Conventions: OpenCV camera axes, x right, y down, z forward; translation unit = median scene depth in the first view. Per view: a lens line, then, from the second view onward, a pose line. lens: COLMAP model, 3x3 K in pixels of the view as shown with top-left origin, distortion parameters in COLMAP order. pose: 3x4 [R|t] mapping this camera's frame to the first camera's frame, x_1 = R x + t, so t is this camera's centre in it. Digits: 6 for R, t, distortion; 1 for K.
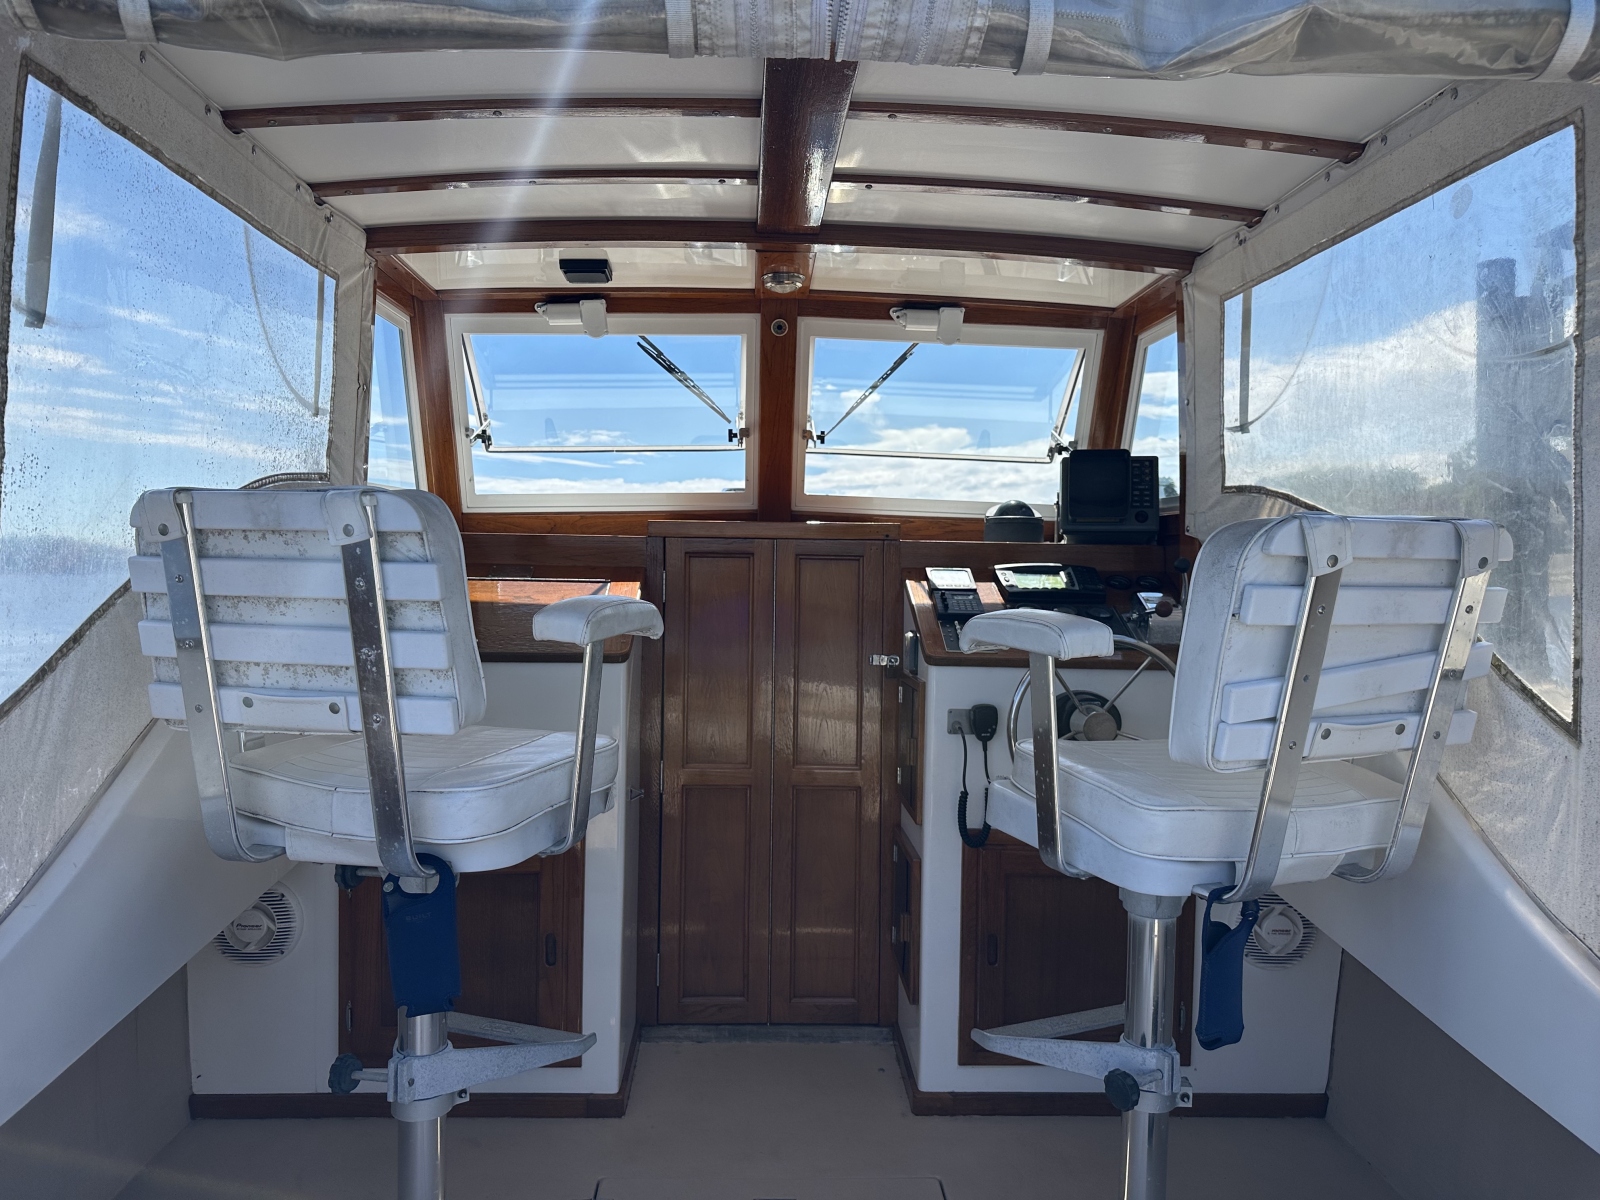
lens RADIAL K [[1111.5, 0, 800.0], [0, 1111.5, 600.0], [0, 0, 1]] dist [0.117248, -0.169831]
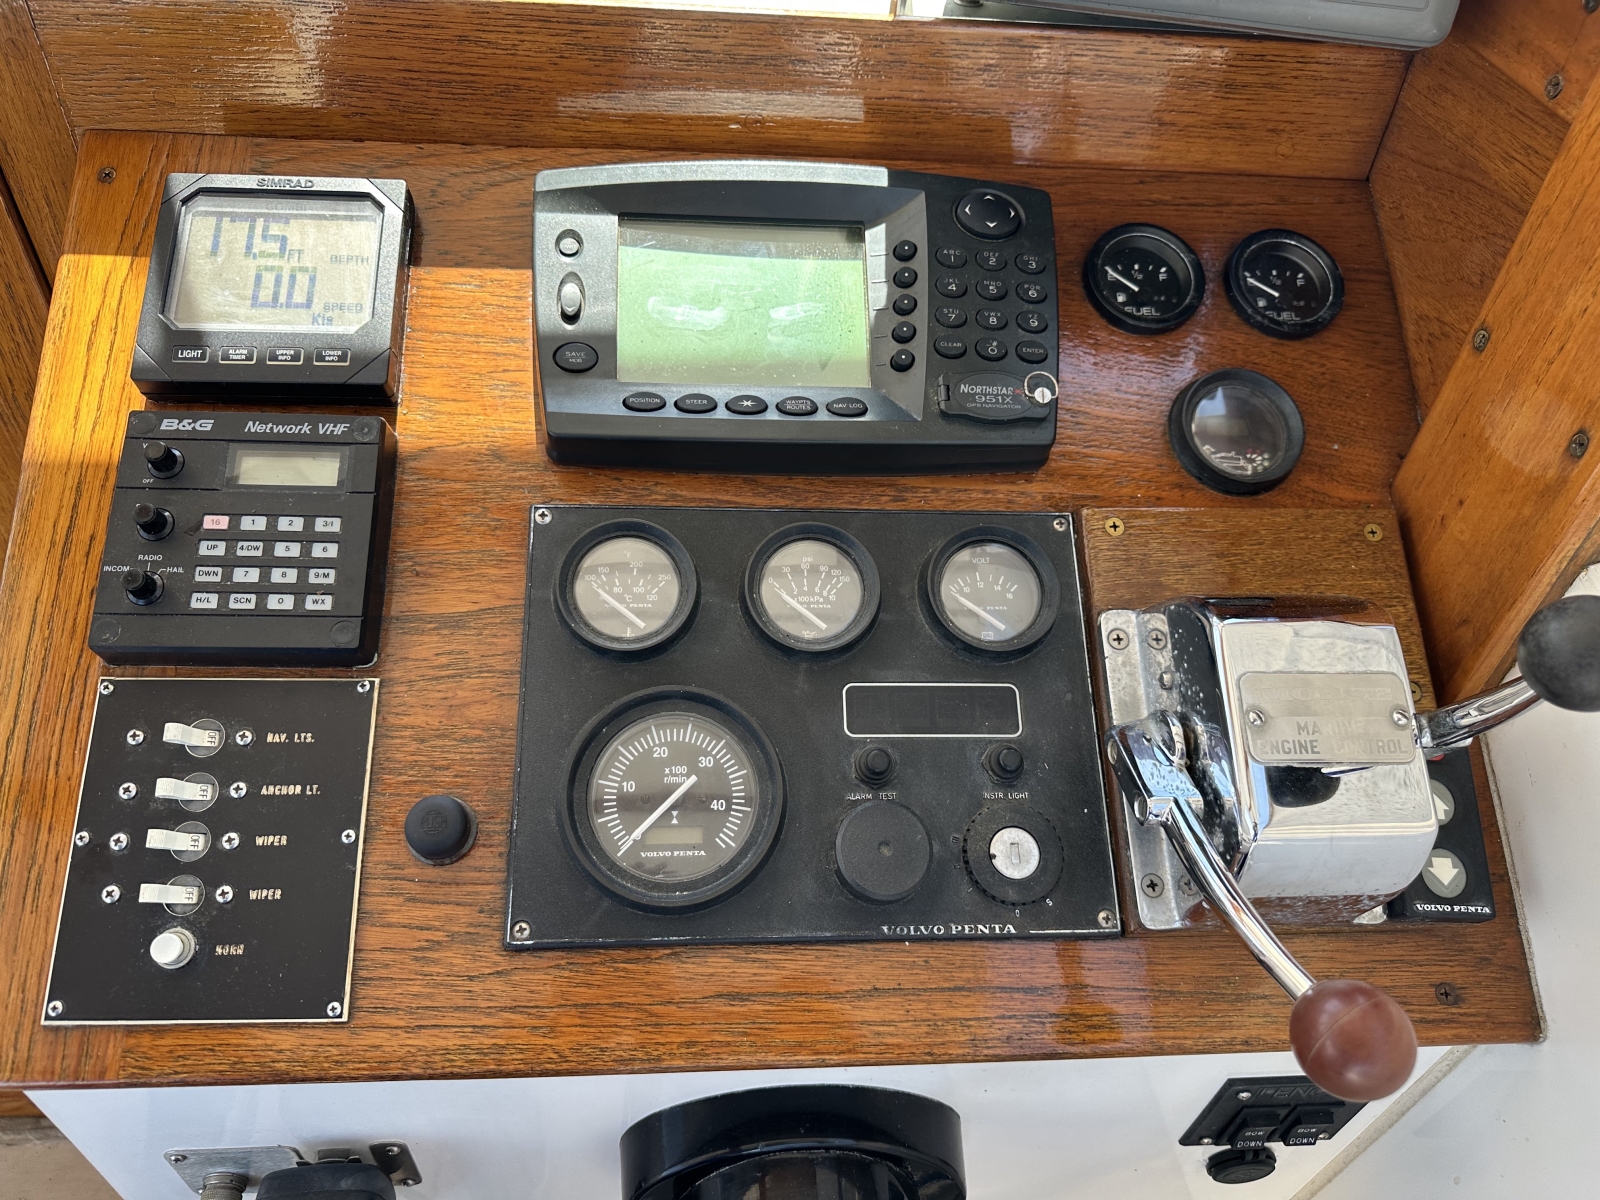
lens RADIAL K [[1126.0, 0, 800.0], [0, 1126.0, 600.0], [0, 0, 1]] dist [0.078861, -0.130333]
pose [[0.998578, 0.016178, 0.050805, 0.215724], [-0.046535, 0.729562, 0.682330, -0.114559], [-0.026027, -0.683724, 0.729277, 0.822961]]
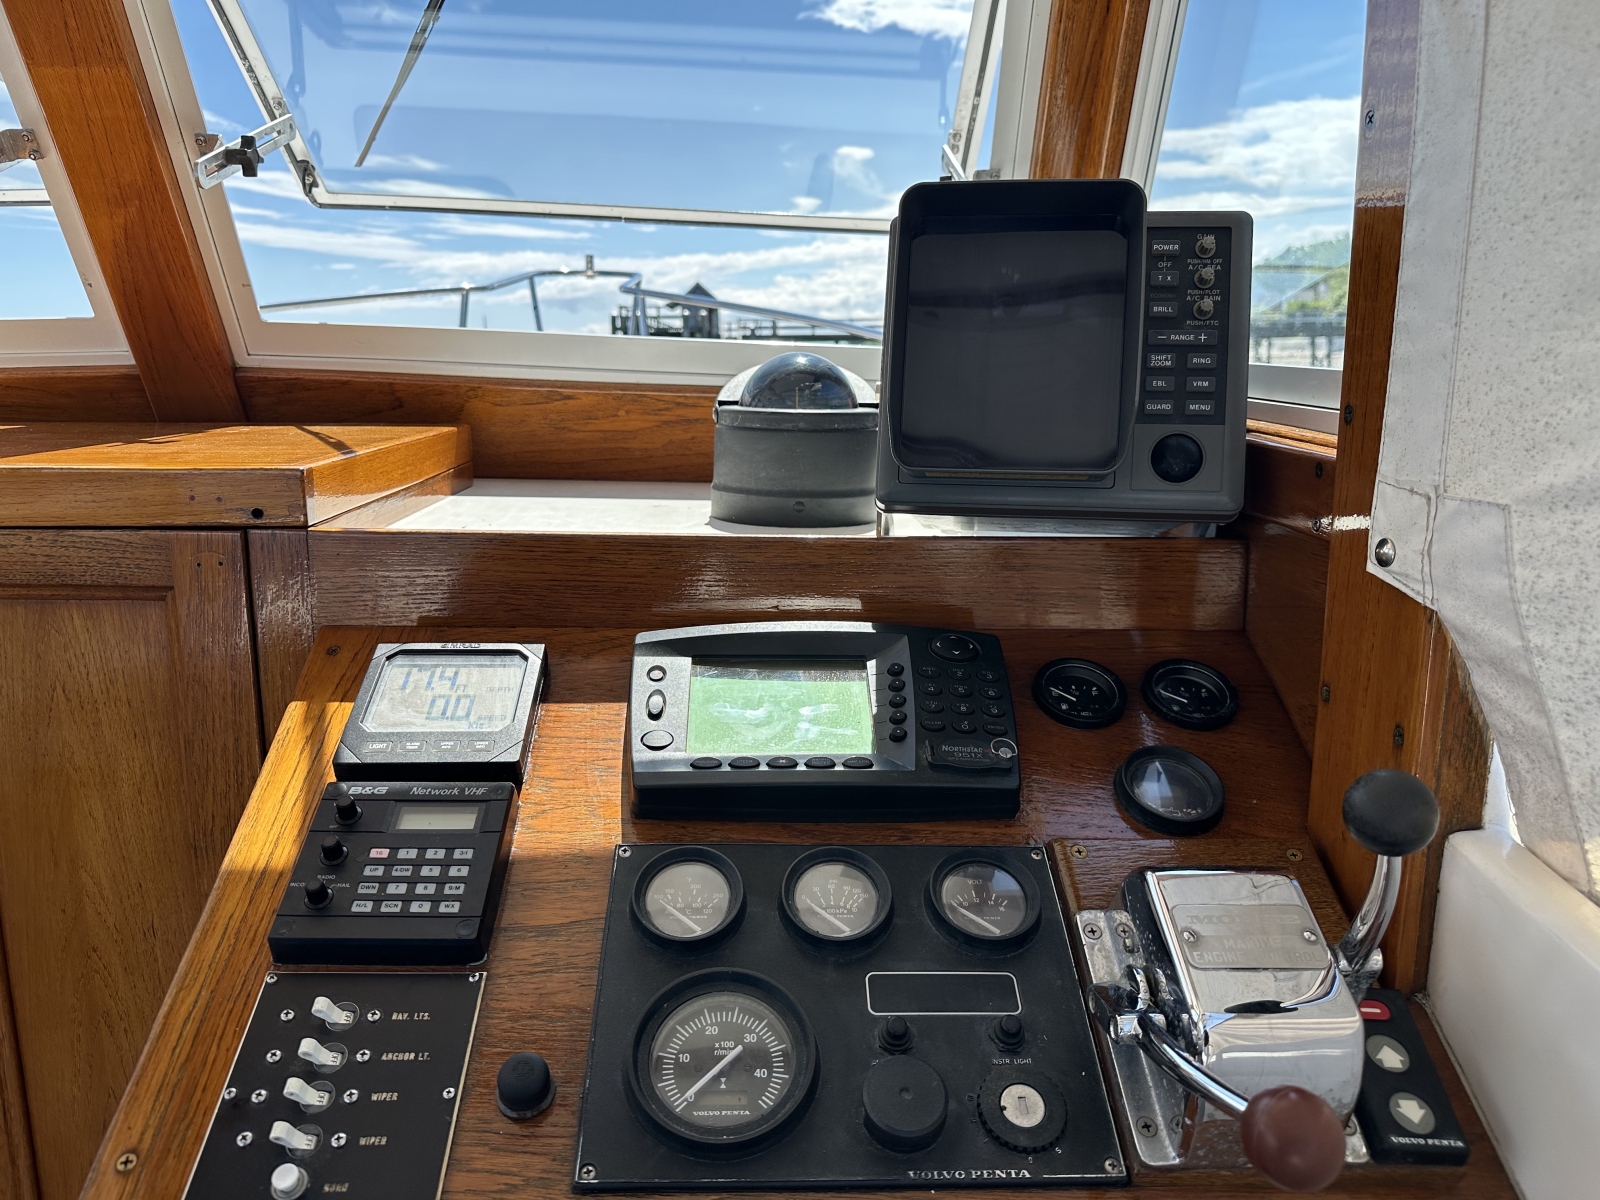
lens RADIAL K [[1134.6, 0, 795.0], [0, 1134.6, 599.2], [0, 0, 1]] dist [0.042437, -0.041887]
pose [[0.999981, -0.004045, -0.004558, 0.219900], [0.004837, 0.981788, 0.189918, -0.093200], [0.003707, -0.189936, 0.981789, 0.743826]]
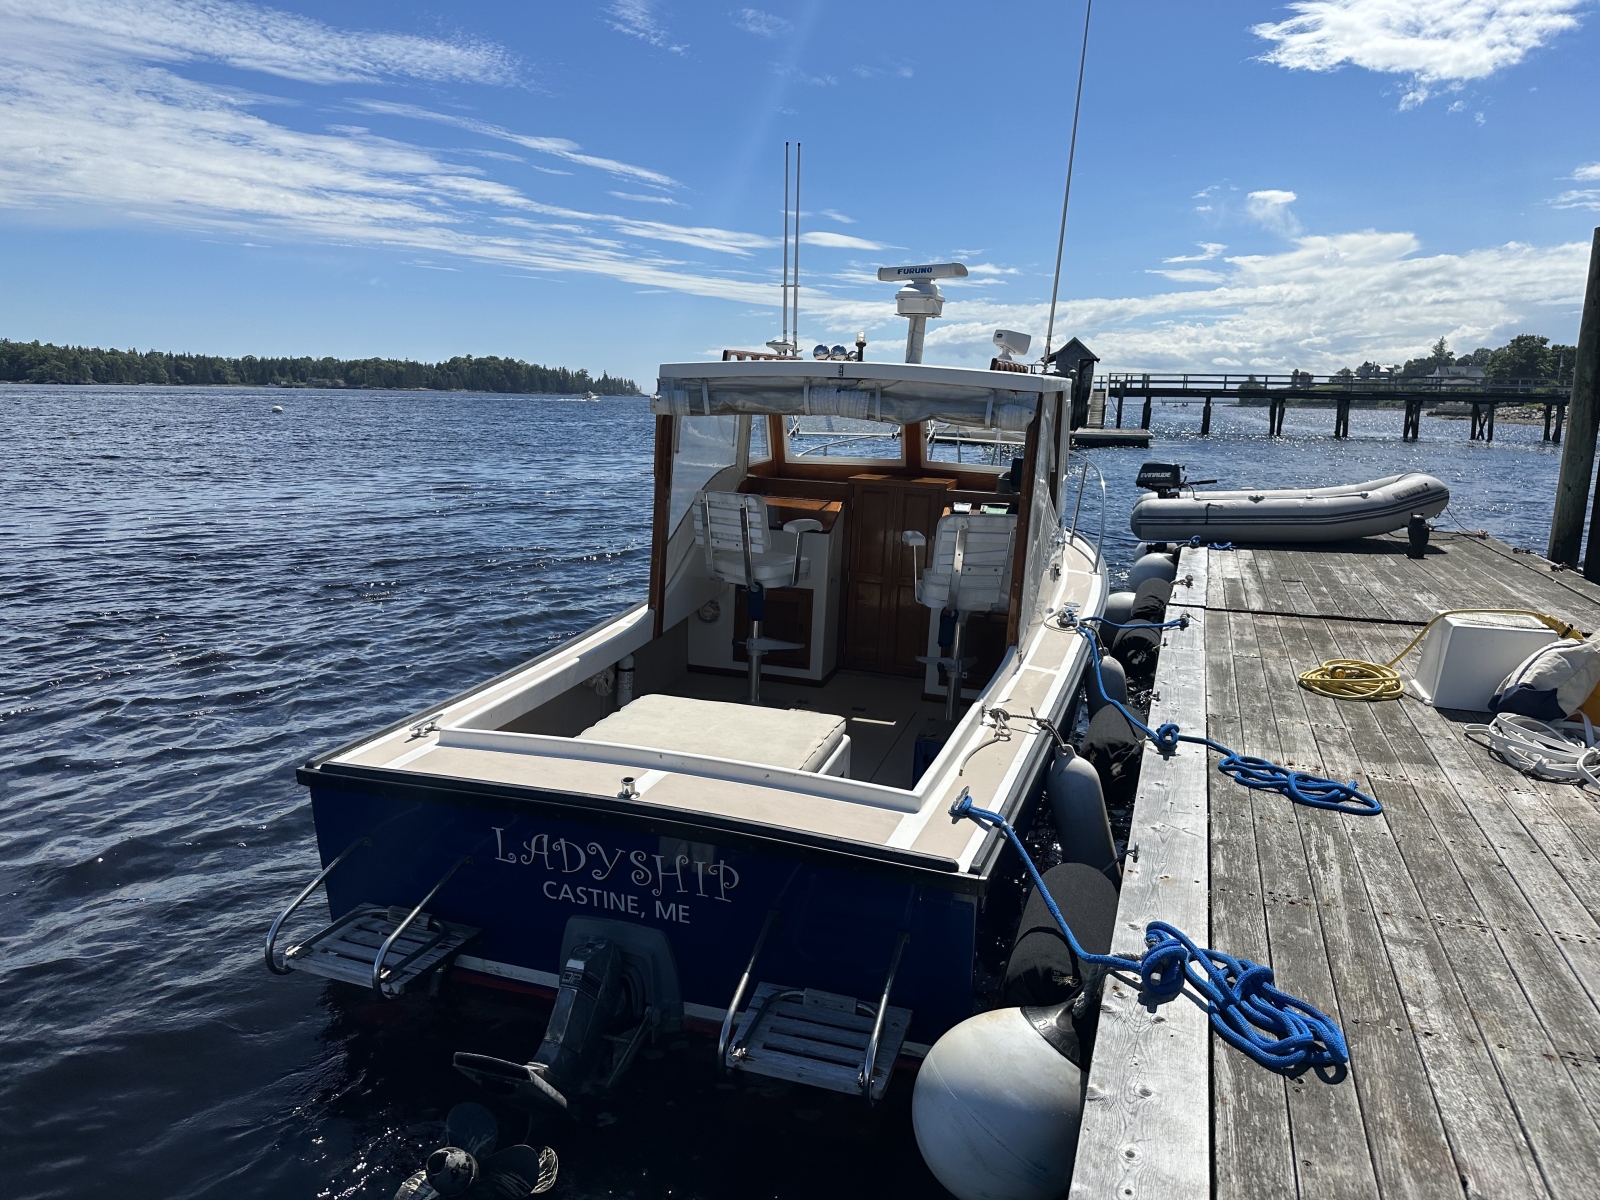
lens RADIAL K [[1134.6, 0, 795.0], [0, 1134.6, 599.2], [0, 0, 1]] dist [0.042437, -0.041887]
pose [[0.944272, 0.089896, -0.316654, 0.639924], [-0.039040, 0.985781, 0.163437, -0.226016], [0.326843, -0.141967, 0.934355, -1.621014]]
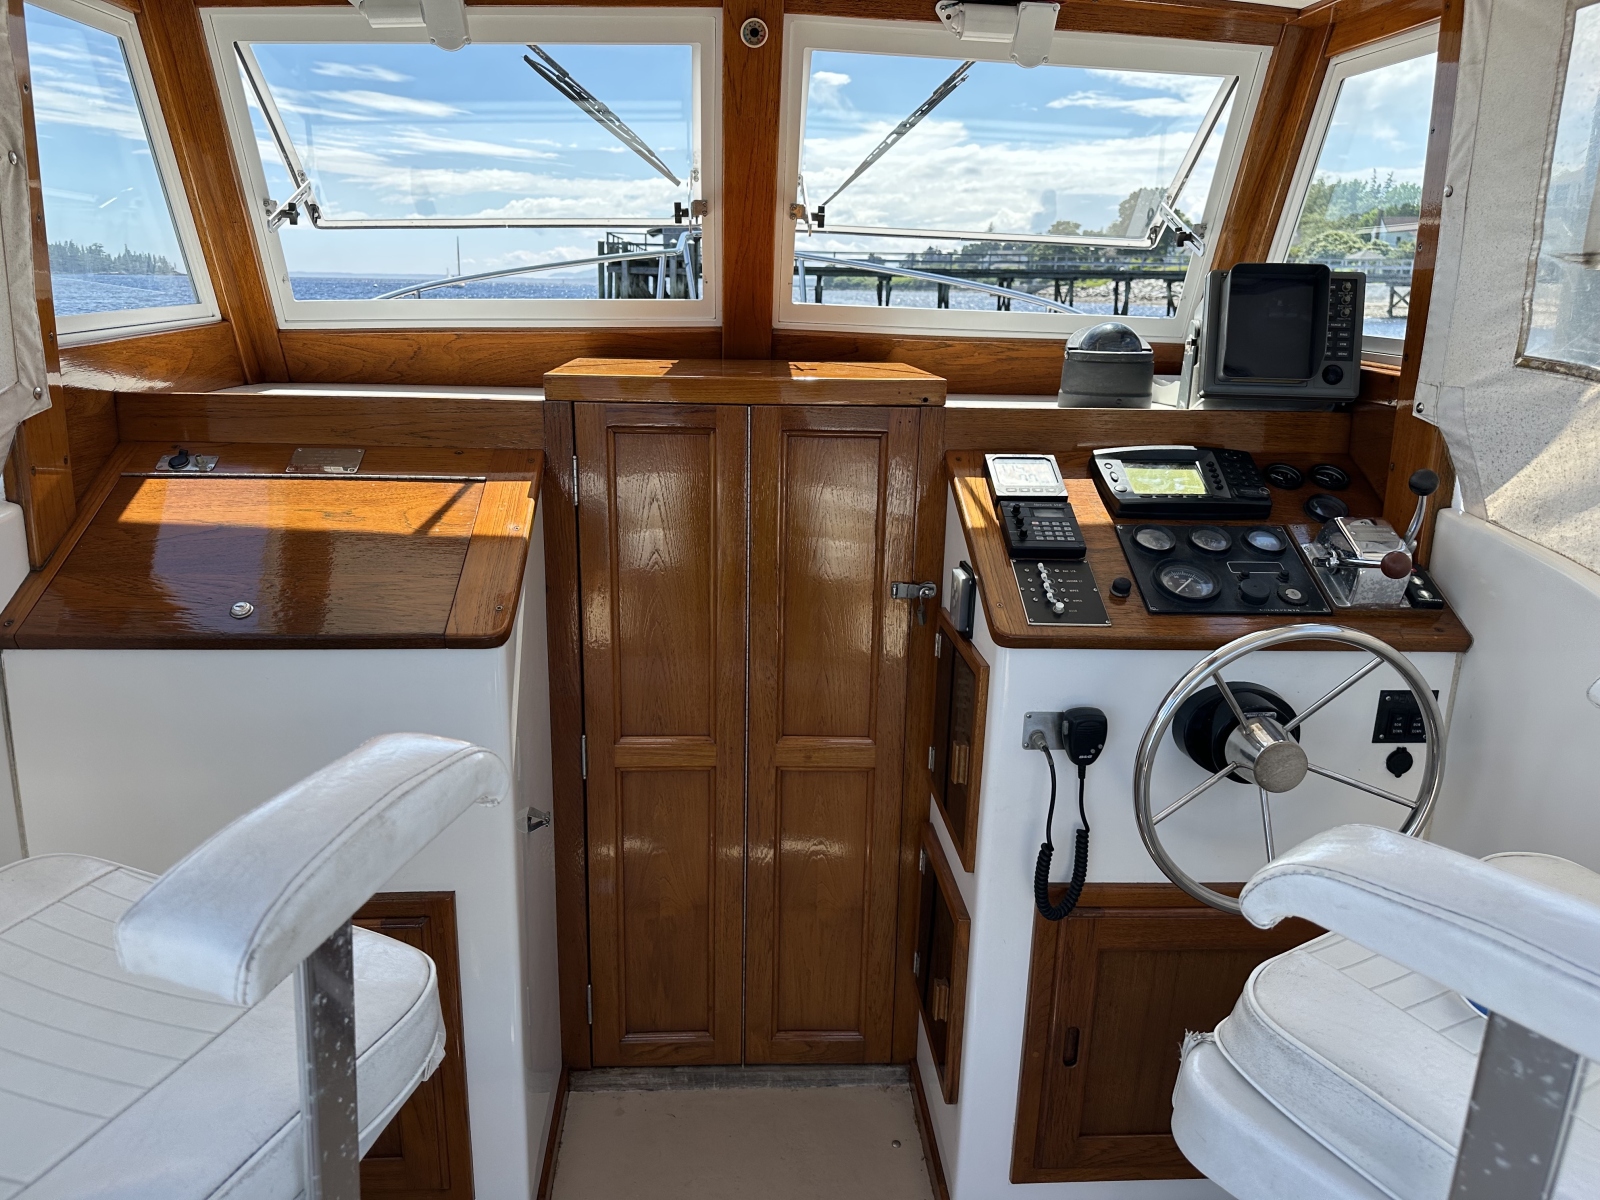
lens RADIAL K [[1134.6, 0, 795.0], [0, 1134.6, 599.2], [0, 0, 1]] dist [0.042437, -0.041887]
pose [[0.999812, 0.000927, 0.019345, -0.008516], [-0.005529, 0.970947, 0.239231, -0.104592], [-0.018561, -0.239293, 0.970770, 0.357982]]
